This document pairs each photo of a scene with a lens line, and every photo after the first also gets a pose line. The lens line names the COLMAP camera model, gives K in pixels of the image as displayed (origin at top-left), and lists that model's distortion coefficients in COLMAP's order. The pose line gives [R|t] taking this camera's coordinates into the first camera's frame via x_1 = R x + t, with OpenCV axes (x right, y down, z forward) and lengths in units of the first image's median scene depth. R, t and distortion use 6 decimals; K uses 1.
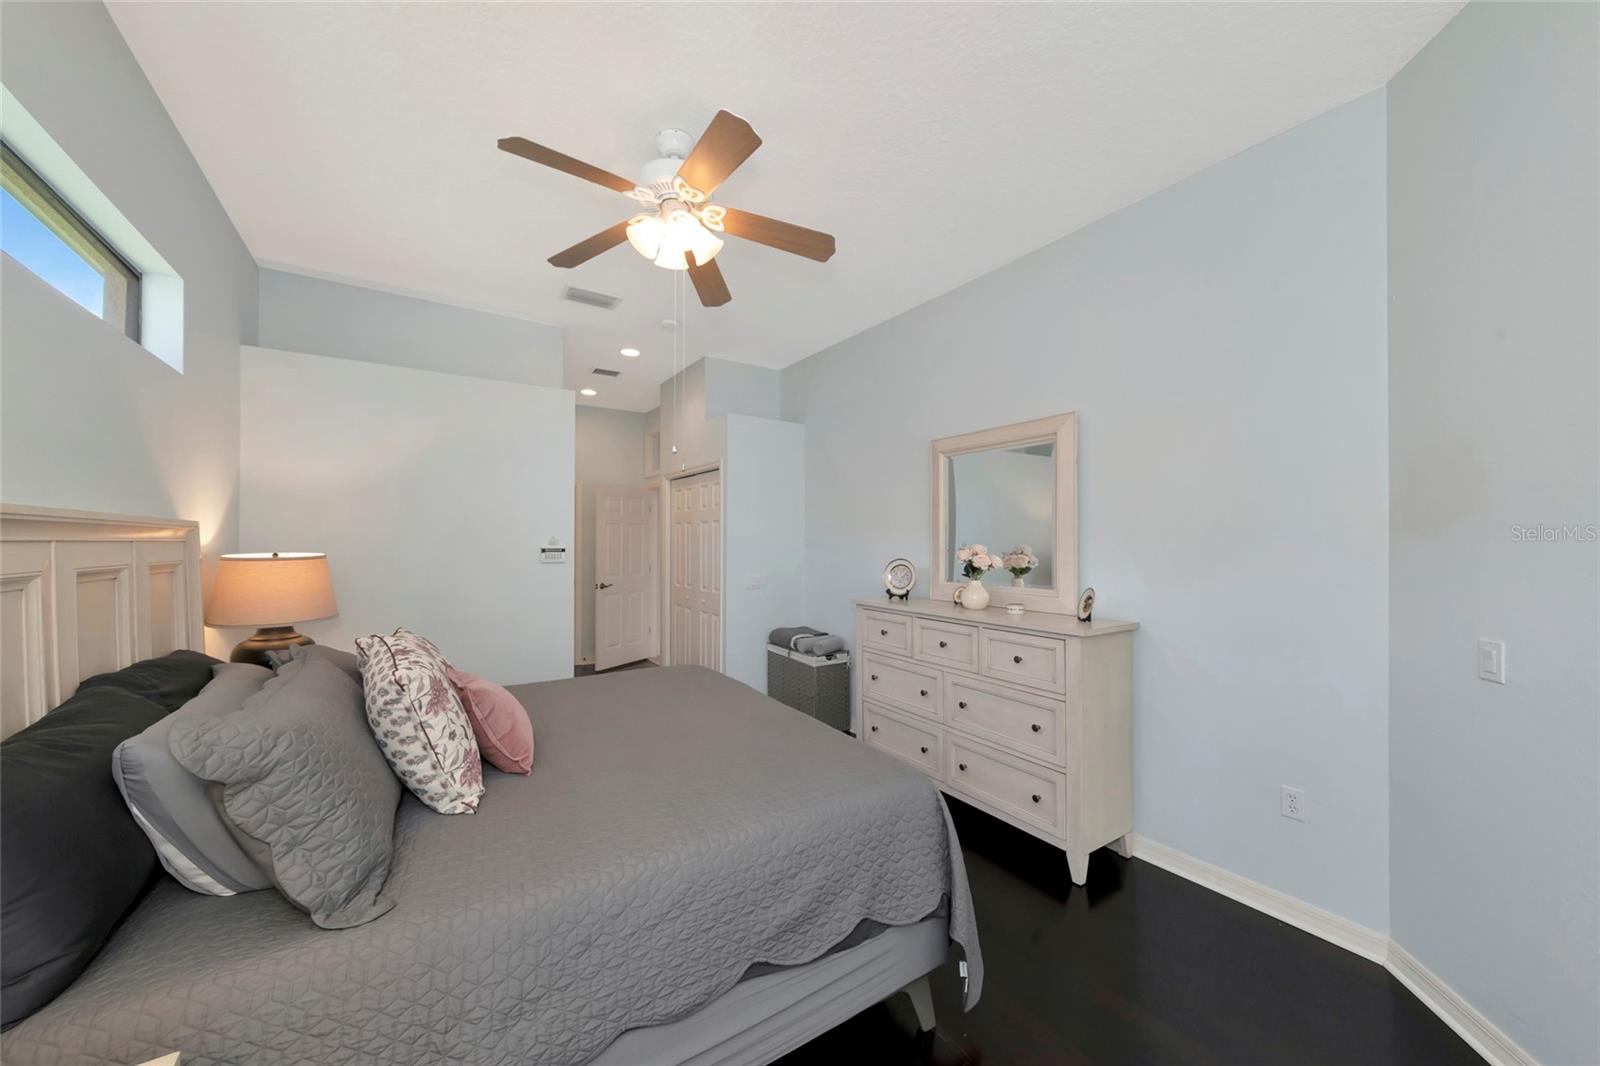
lens RADIAL K [[569.3, 0, 802.0], [0, 569.3, 539.0], [0, 0, 1]] dist [0.000736, -0.000045]
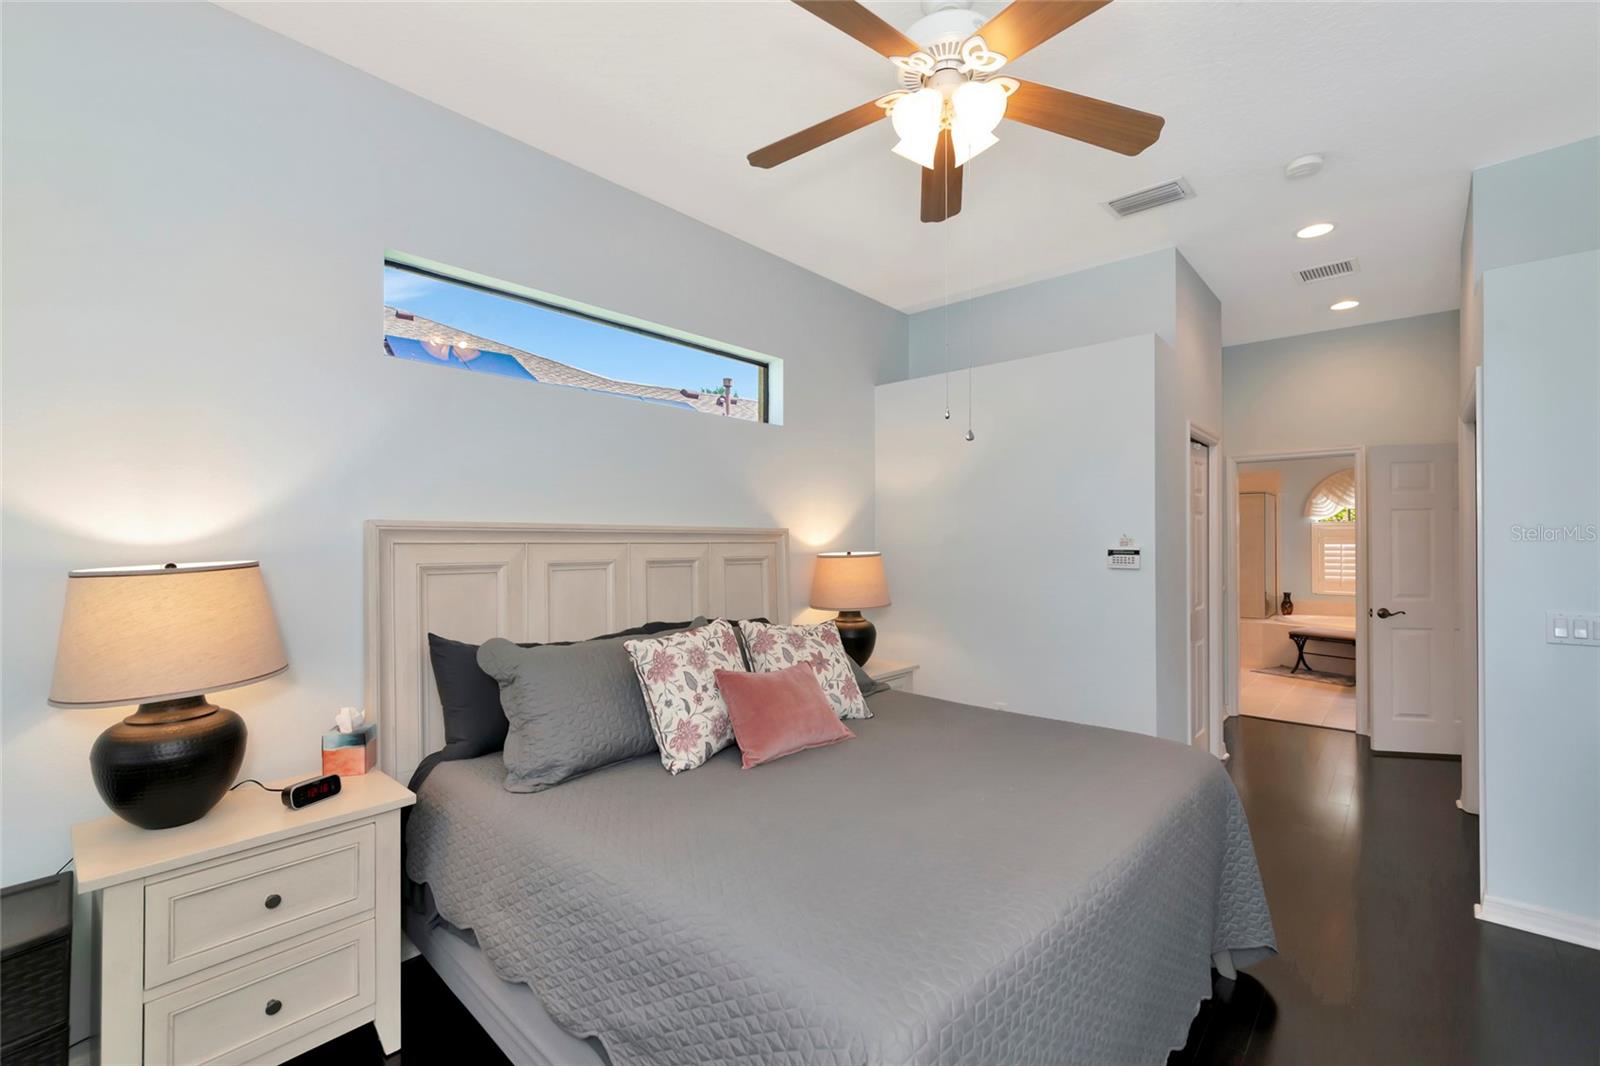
lens RADIAL K [[687.1, 0, 800.0], [0, 687.1, 533.0], [0, 0, 1]] dist [-0.000681, -0.000111]
pose [[0.254381, -0.016637, -0.966961, 0.492873], [0.009434, 0.999847, -0.014721, 0.005093], [0.967058, -0.005378, 0.254499, 0.512525]]
